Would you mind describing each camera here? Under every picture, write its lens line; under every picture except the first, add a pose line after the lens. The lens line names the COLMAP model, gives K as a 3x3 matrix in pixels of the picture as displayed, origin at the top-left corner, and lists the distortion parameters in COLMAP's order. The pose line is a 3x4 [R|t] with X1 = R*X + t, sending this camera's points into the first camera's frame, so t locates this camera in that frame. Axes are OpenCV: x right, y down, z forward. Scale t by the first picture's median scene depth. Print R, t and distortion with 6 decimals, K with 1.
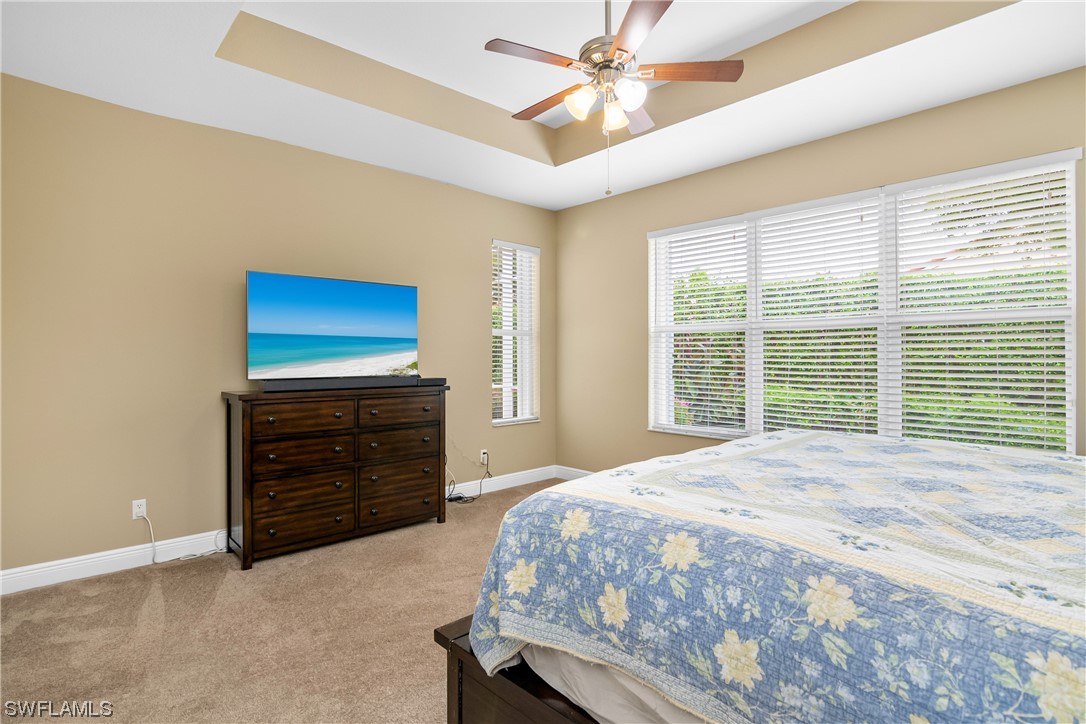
lens RADIAL K [[537.3, 0, 543.0], [0, 537.3, 362.0], [0, 0, 1]] dist [-0.020716, 0.000593]
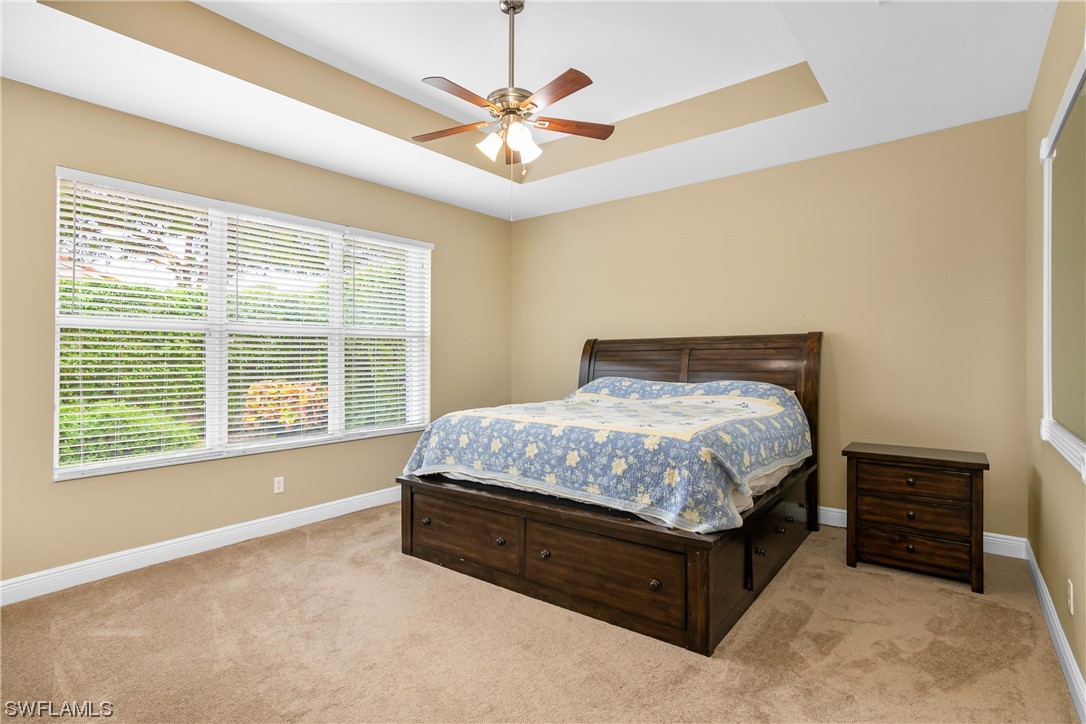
lens RADIAL K [[537.3, 0, 543.0], [0, 537.3, 362.0], [0, 0, 1]] dist [-0.020716, 0.000593]
pose [[-0.147110, -0.003442, 0.989114, -0.499556], [0.017828, 0.999822, 0.006131, -0.004992], [-0.988959, 0.018536, -0.147022, 0.531186]]
